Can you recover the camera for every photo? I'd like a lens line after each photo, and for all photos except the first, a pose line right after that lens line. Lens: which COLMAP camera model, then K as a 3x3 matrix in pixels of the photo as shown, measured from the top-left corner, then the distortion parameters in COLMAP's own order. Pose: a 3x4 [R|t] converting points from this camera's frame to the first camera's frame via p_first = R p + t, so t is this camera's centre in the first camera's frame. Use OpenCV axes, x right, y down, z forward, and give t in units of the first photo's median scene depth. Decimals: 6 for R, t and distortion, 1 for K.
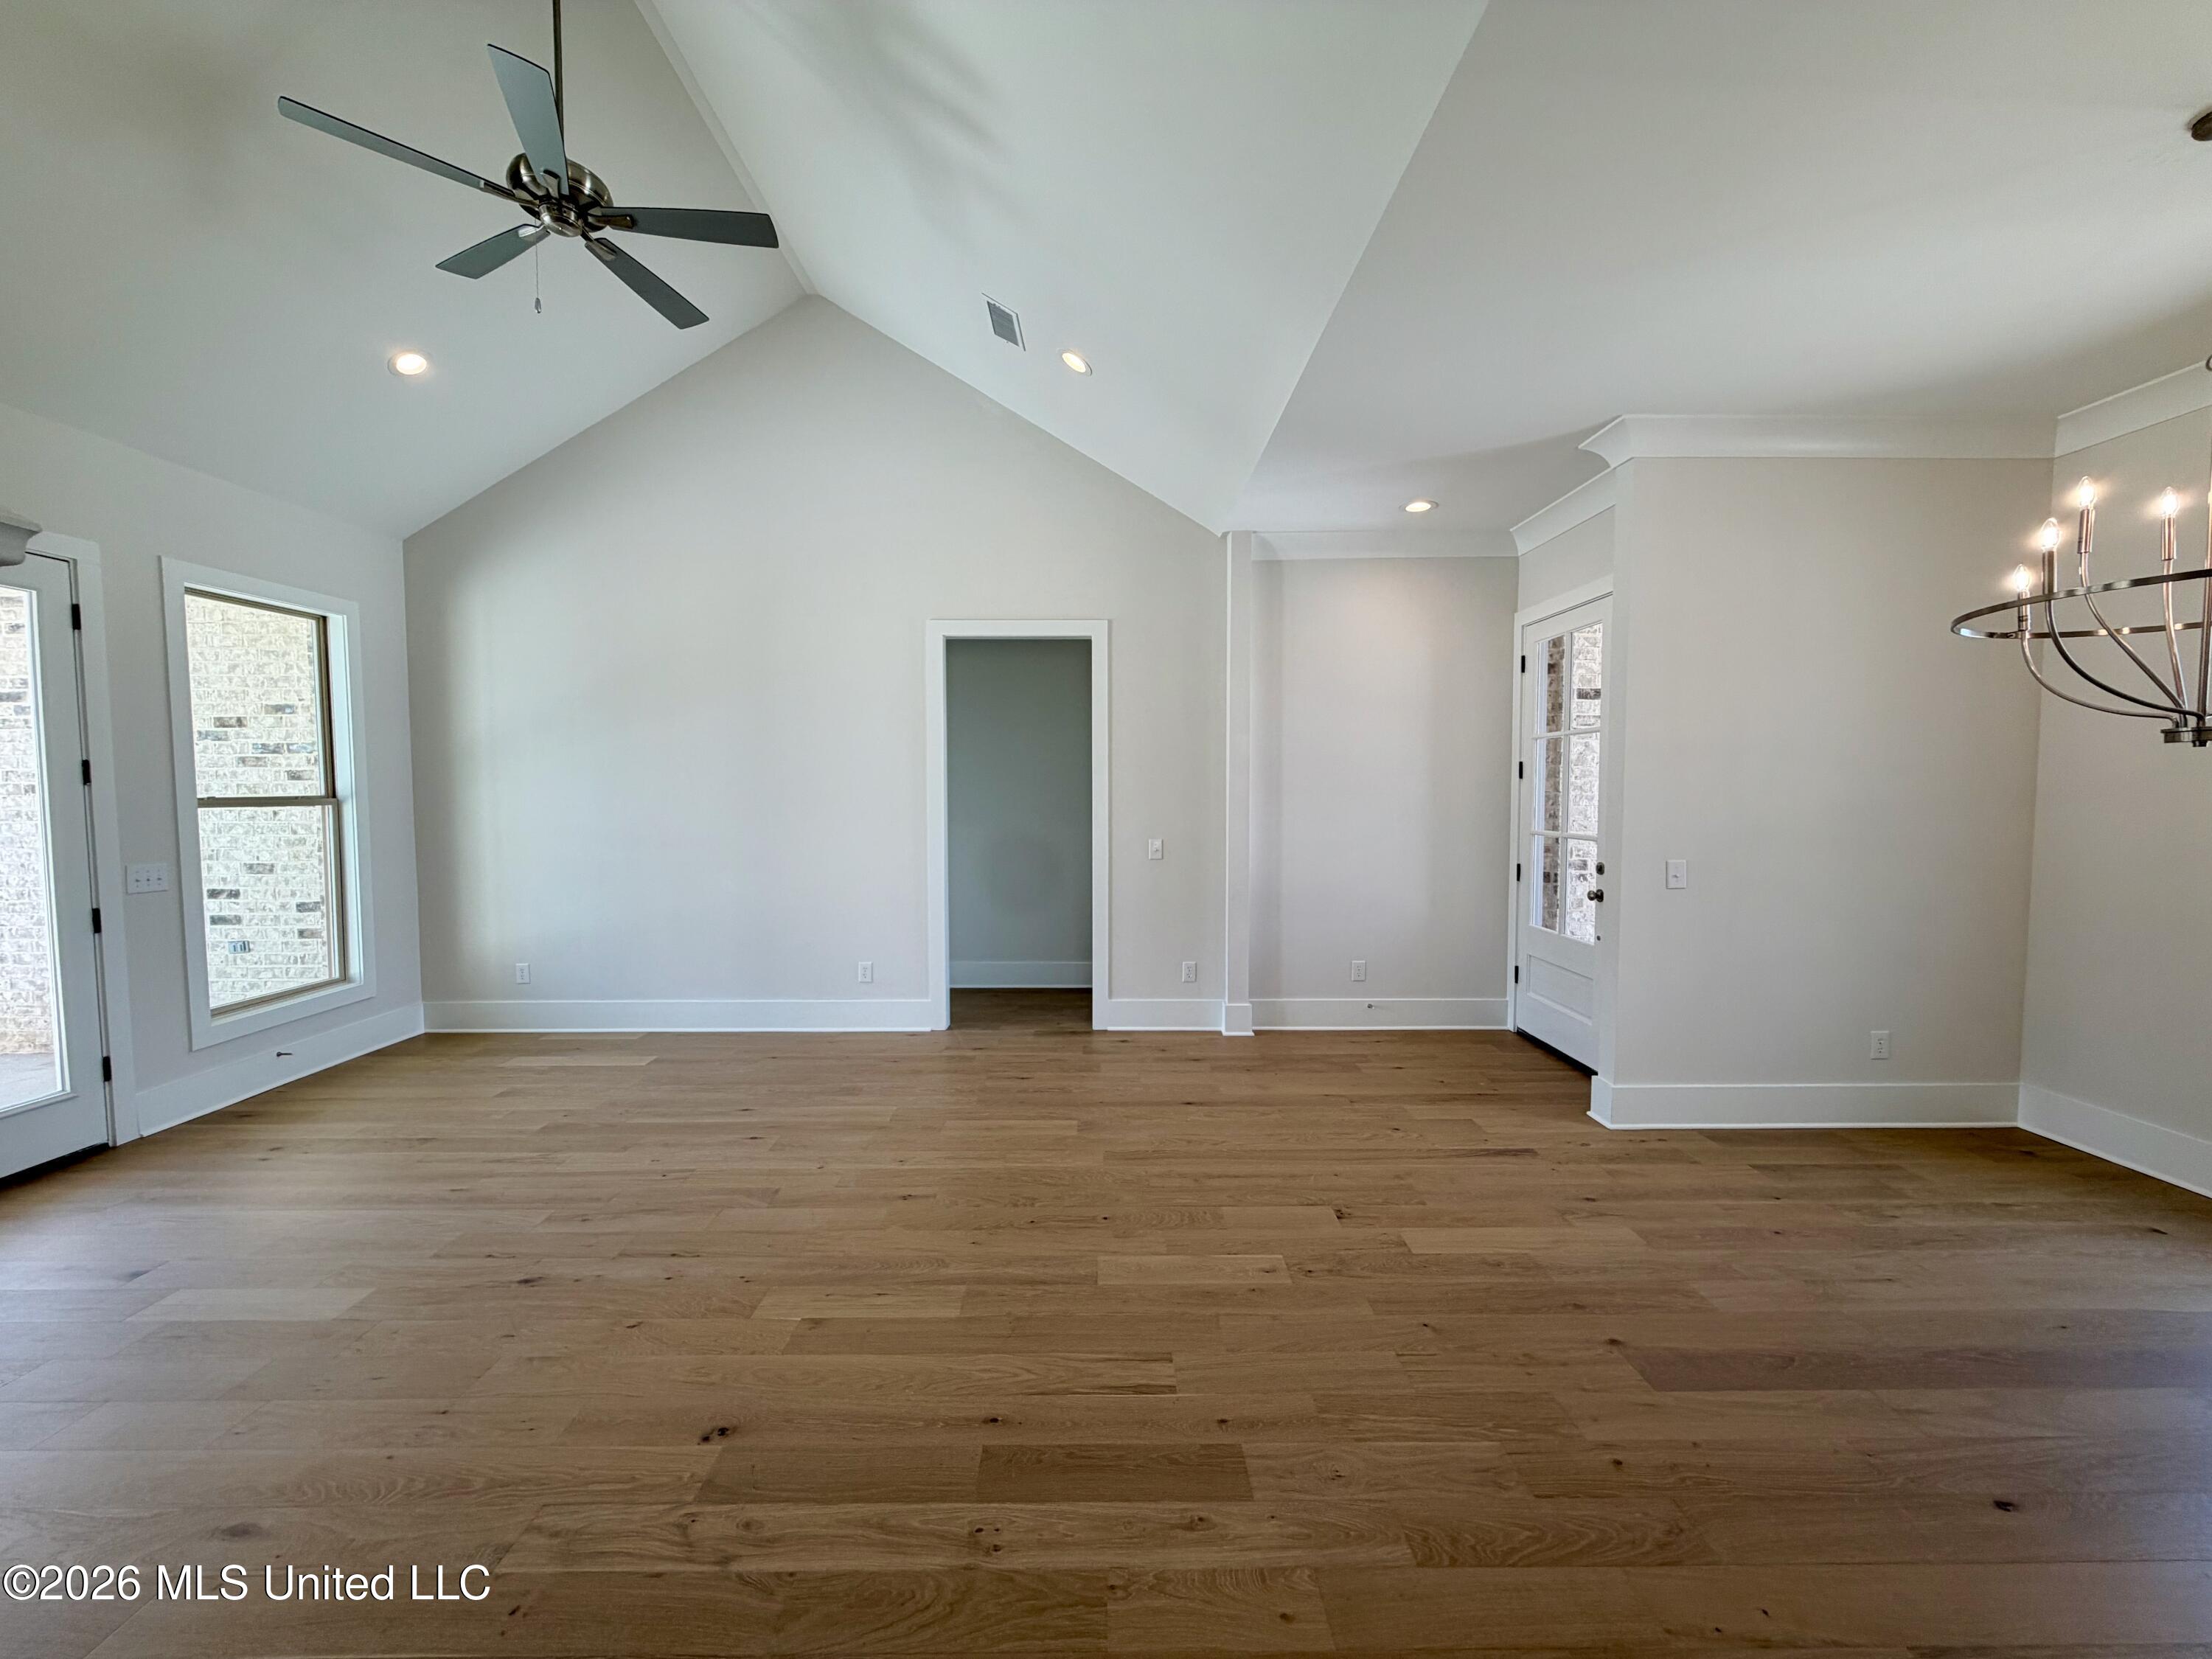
lens RADIAL K [[882.1, 0, 1099.2], [0, 882.1, 830.0], [0, 0, 1]] dist [-0.000407, 0.000602]
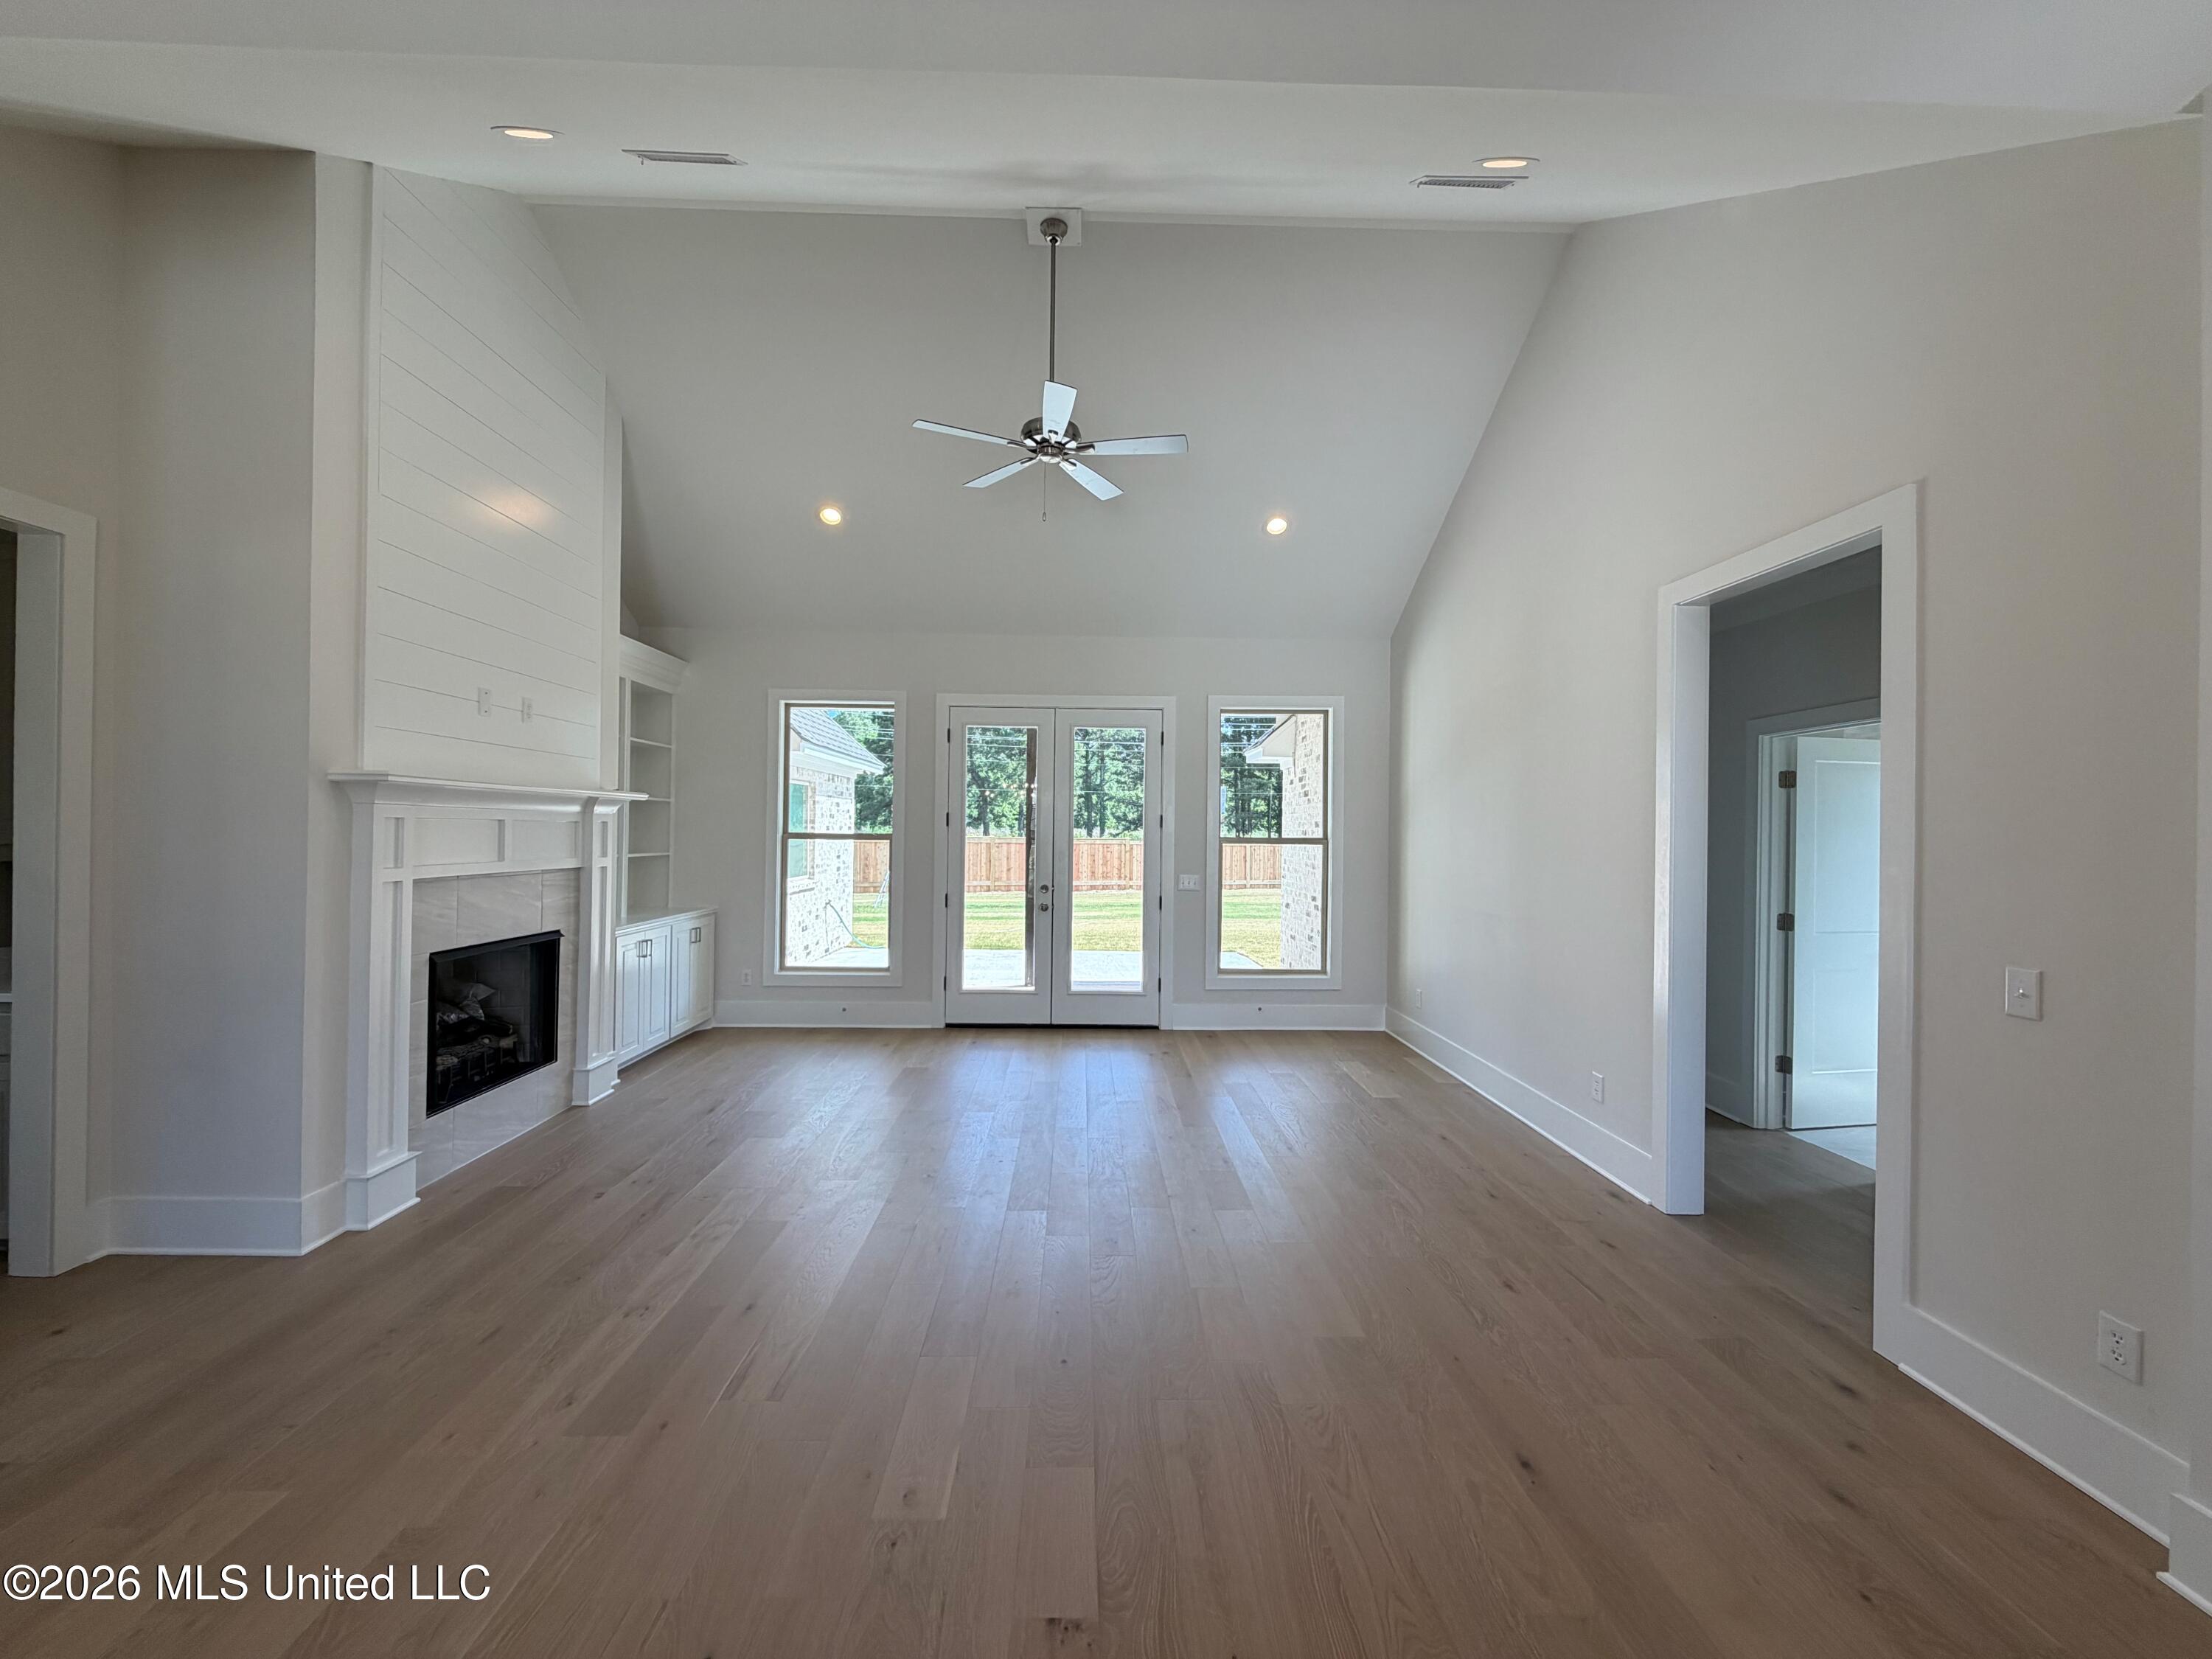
lens RADIAL K [[882.1, 0, 1099.2], [0, 882.1, 830.0], [0, 0, 1]] dist [-0.000407, 0.000602]
pose [[0.018347, 0.002392, -0.999829, 0.676178], [-0.061222, 0.998123, 0.001264, -0.041378], [0.997956, 0.061188, 0.018459, 0.818633]]
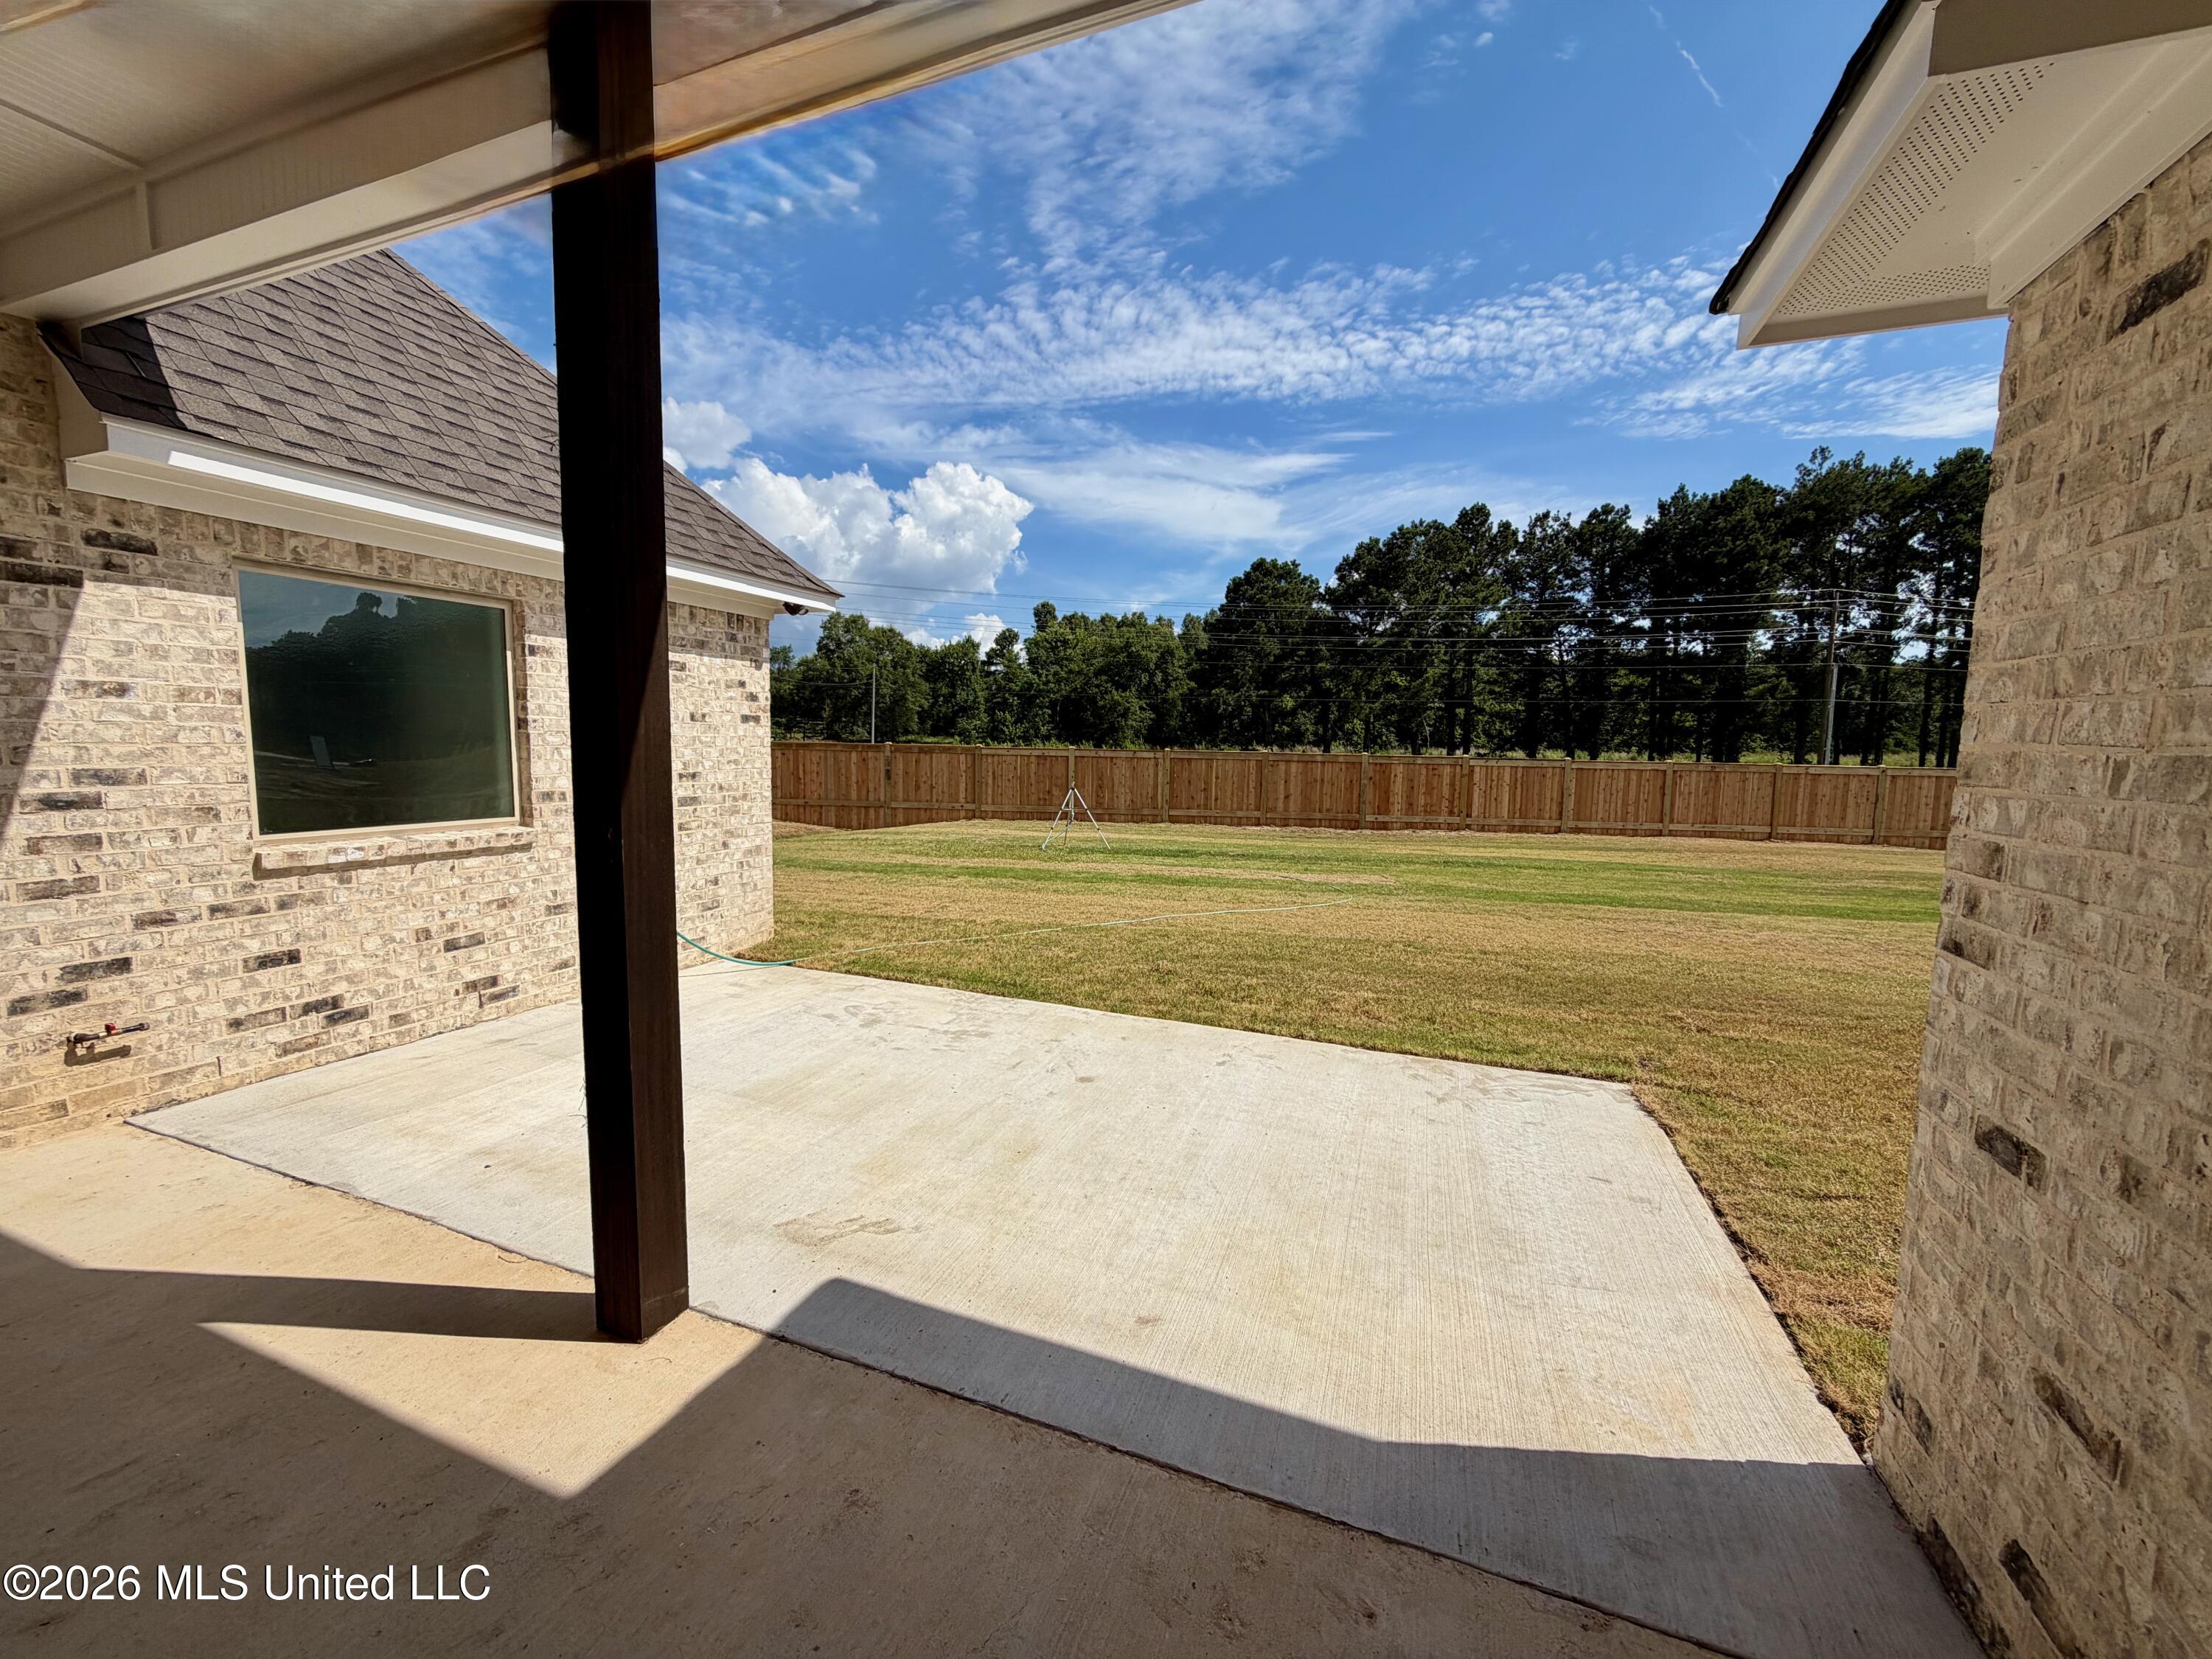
lens RADIAL K [[874.5, 0, 1106.0], [0, 874.5, 829.5], [0, 0, 1]] dist [-0.000959, 0.000056]
pose [[-0.372476, 0.085672, -0.924079, -1.372907], [-0.064808, 0.990898, 0.117989, -0.017139], [0.925776, 0.103836, -0.363534, 1.173862]]
